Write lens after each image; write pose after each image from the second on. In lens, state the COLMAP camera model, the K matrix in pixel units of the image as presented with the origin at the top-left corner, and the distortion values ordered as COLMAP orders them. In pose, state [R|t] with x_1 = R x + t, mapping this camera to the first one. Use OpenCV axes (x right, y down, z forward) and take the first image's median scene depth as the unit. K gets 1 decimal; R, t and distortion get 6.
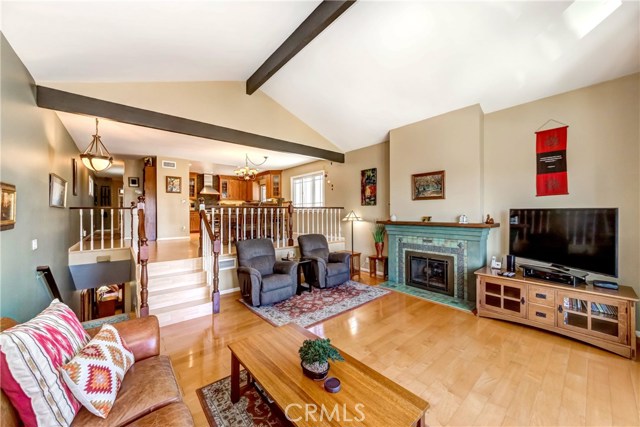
lens RADIAL K [[233.1, 0, 319.1], [0, 233.1, 211.9], [0, 0, 1]] dist [0.002223, 0.000120]
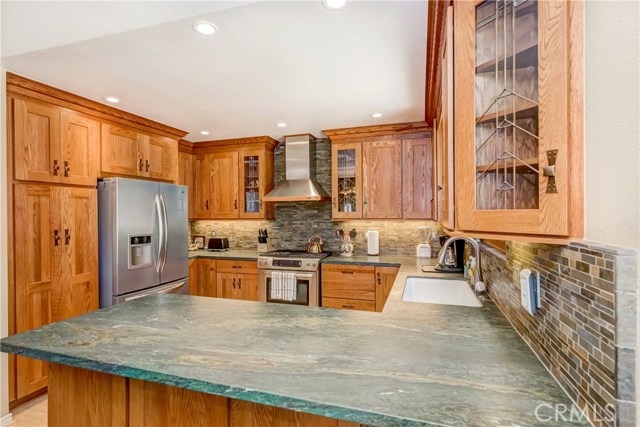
lens RADIAL K [[315.6, 0, 320.0], [0, 315.6, 213.5], [0, 0, 1]] dist [0.000034, -0.000056]
pose [[0.524755, 0.005740, -0.851234, -0.243912], [-0.000507, 0.999979, 0.006431, -0.138811], [0.851253, -0.002943, 0.524747, 1.783474]]
